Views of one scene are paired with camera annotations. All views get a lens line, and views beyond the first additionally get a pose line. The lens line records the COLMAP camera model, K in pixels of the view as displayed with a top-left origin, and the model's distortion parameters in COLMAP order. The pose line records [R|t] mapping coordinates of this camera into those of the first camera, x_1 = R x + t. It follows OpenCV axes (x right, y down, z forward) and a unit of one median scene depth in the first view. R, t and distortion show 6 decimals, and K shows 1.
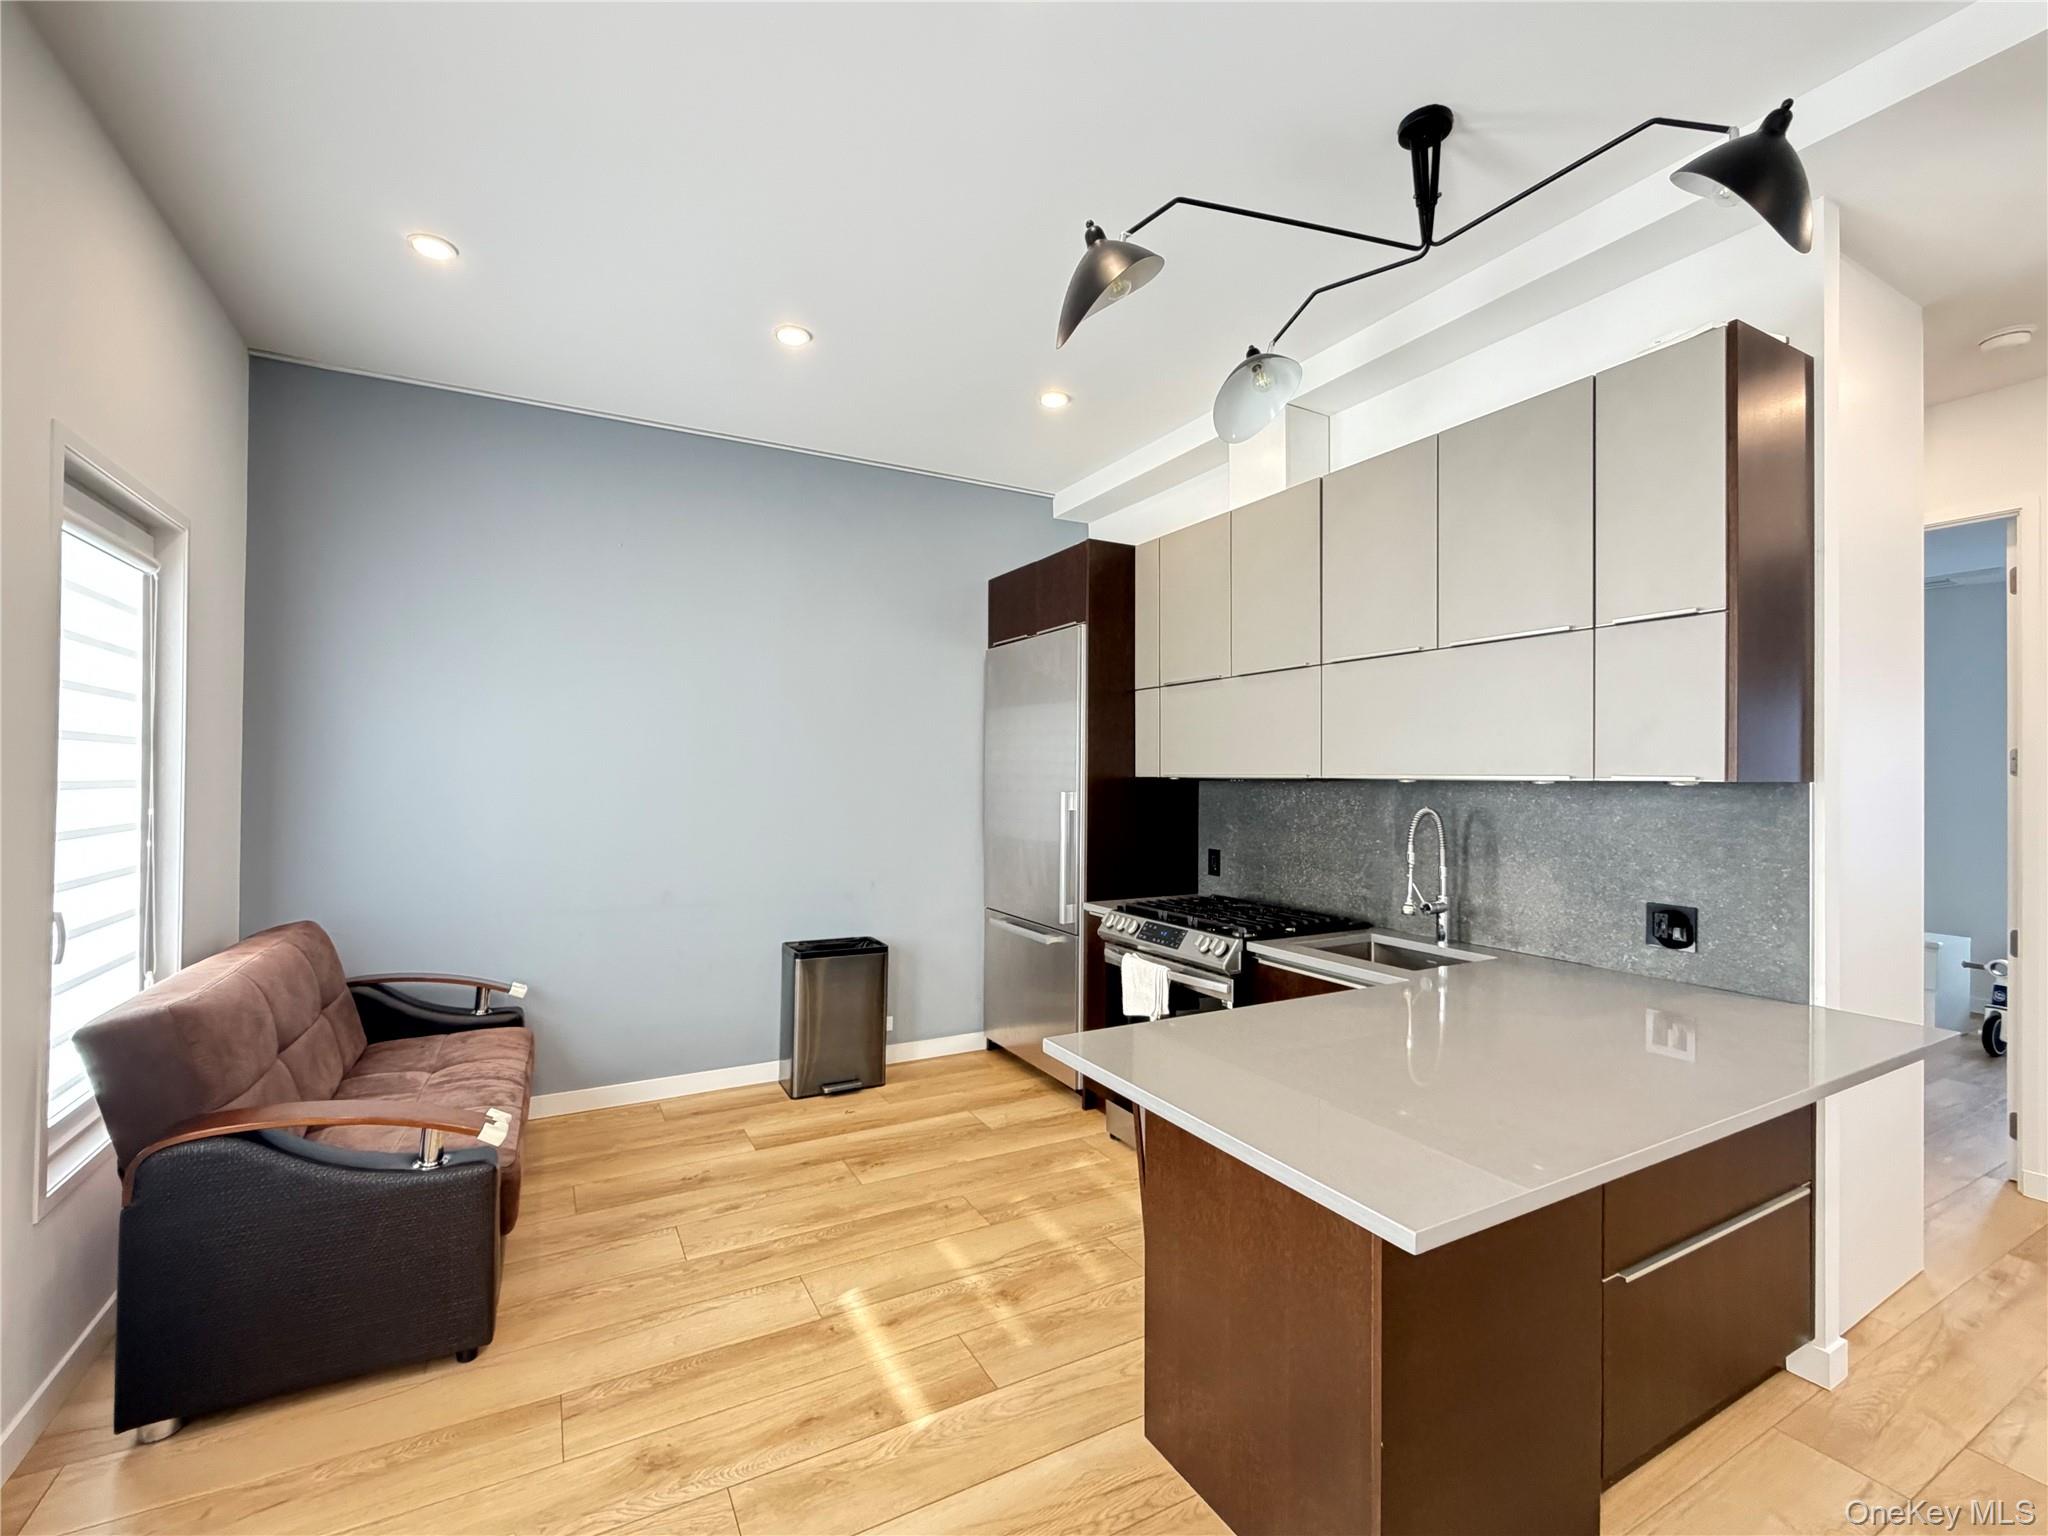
lens RADIAL K [[888.2, 0, 1026.1], [0, 888.2, 769.0], [0, 0, 1]] dist [-0.013452, 0.000148]
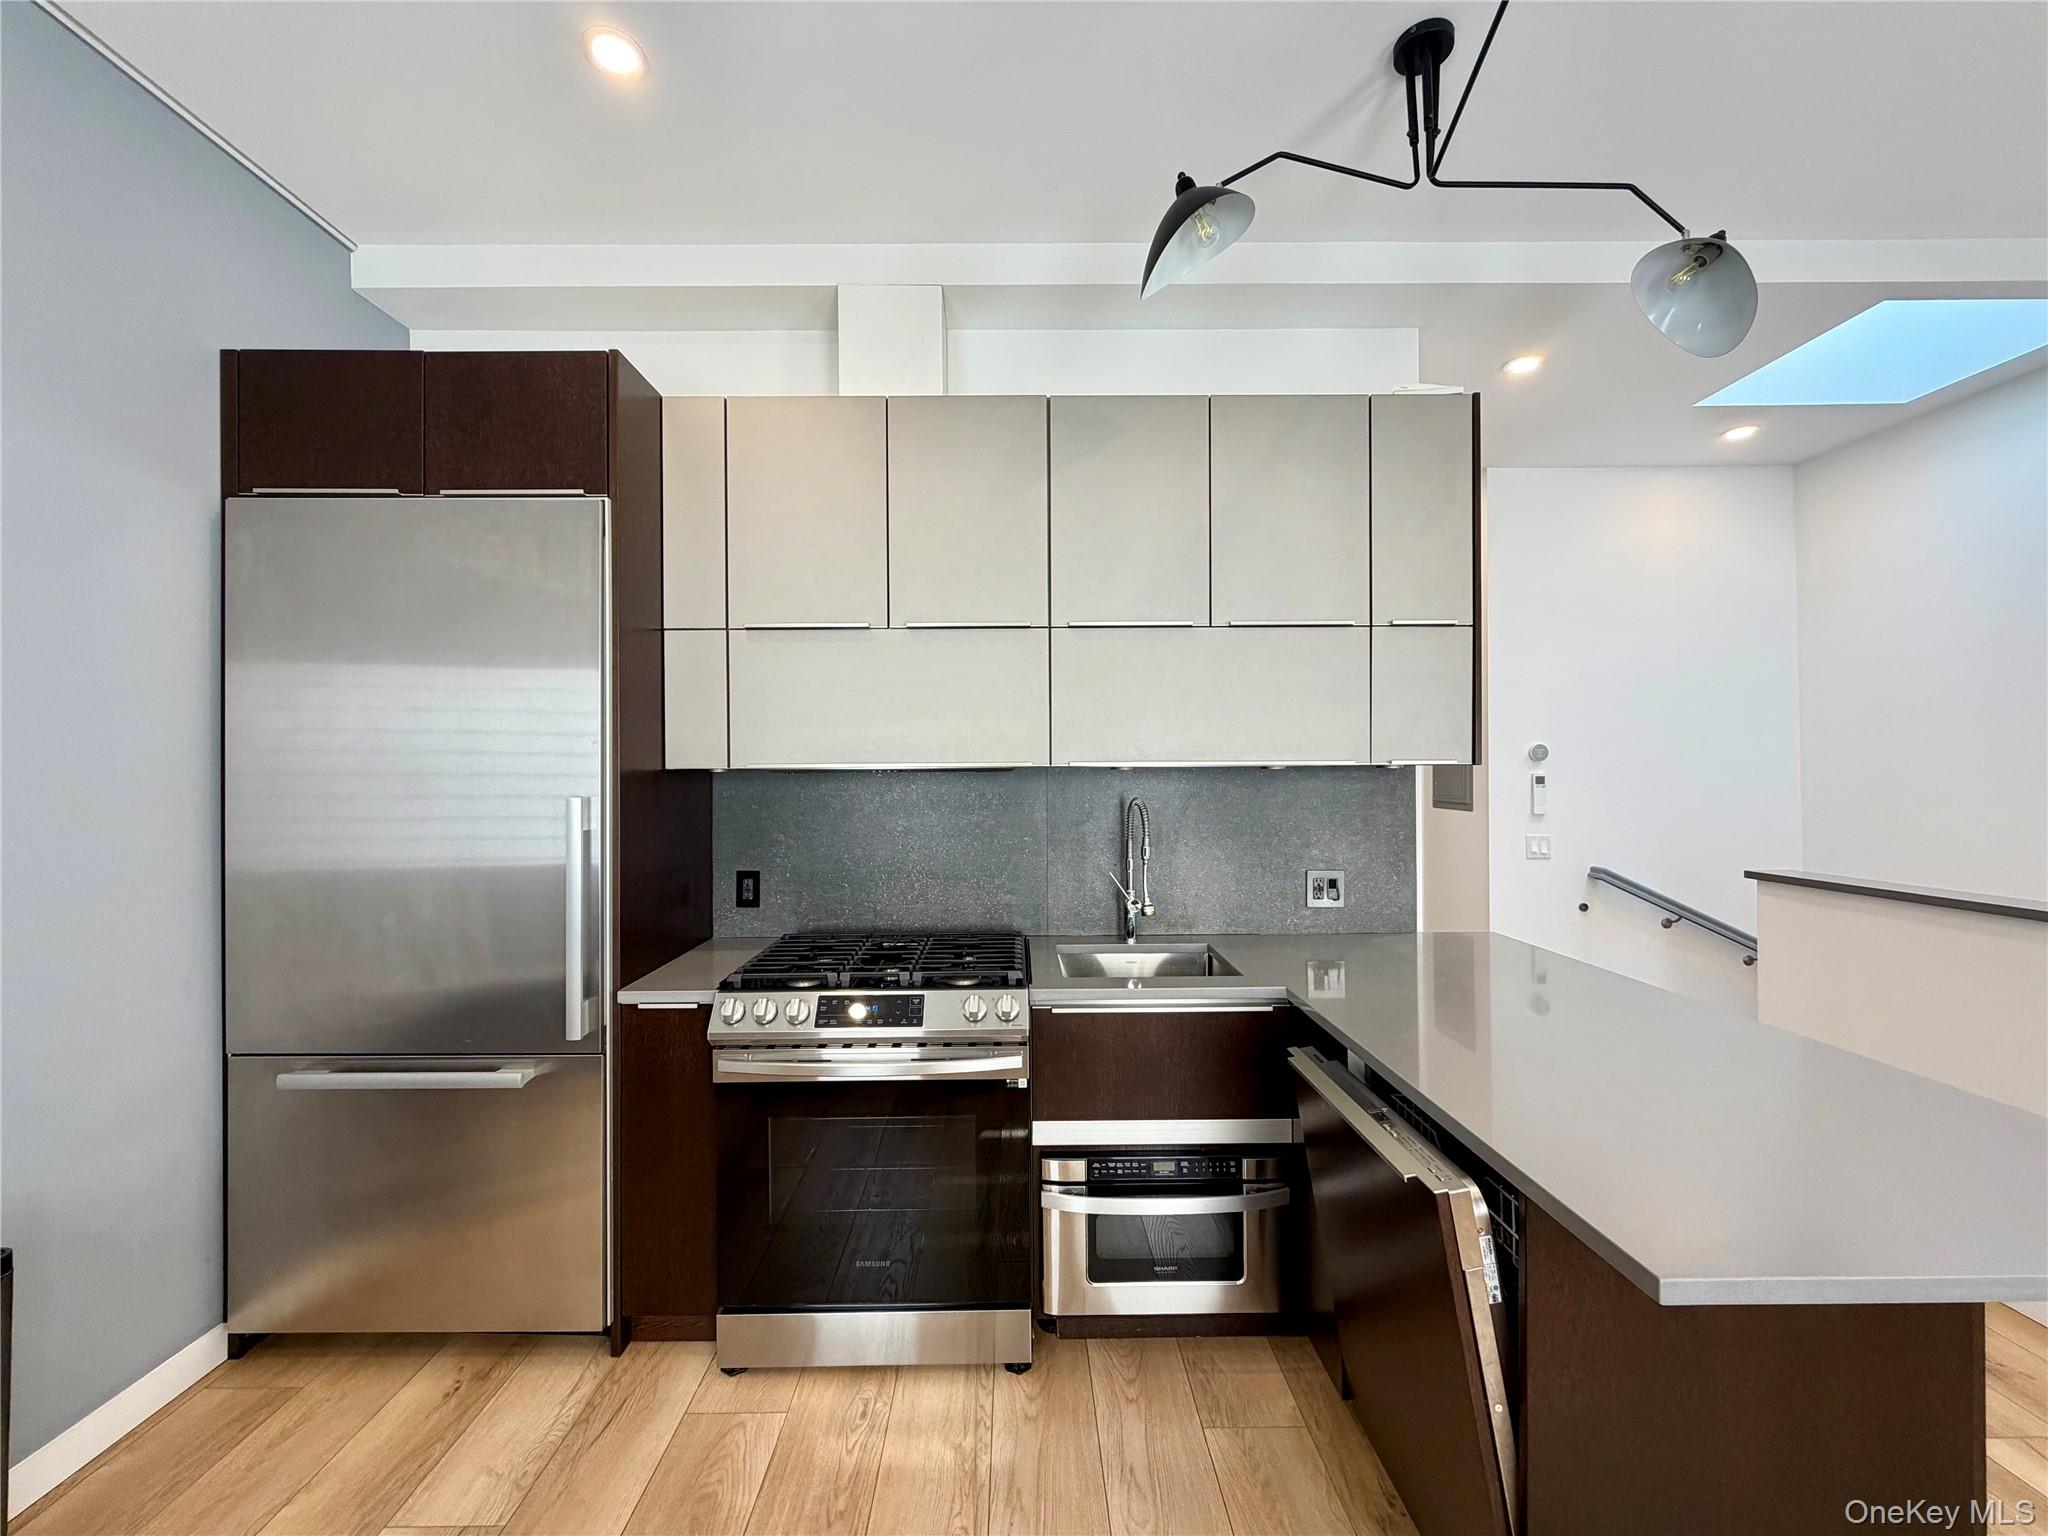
lens RADIAL K [[819.6, 0, 1024.0], [0, 819.6, 763.5], [0, 0, 1]] dist [0.001214, -0.000542]
pose [[0.475047, -0.003652, 0.879953, -0.315526], [0.001853, 0.999993, 0.003150, 0.004695], [-0.879958, 0.000134, 0.475051, 0.609525]]
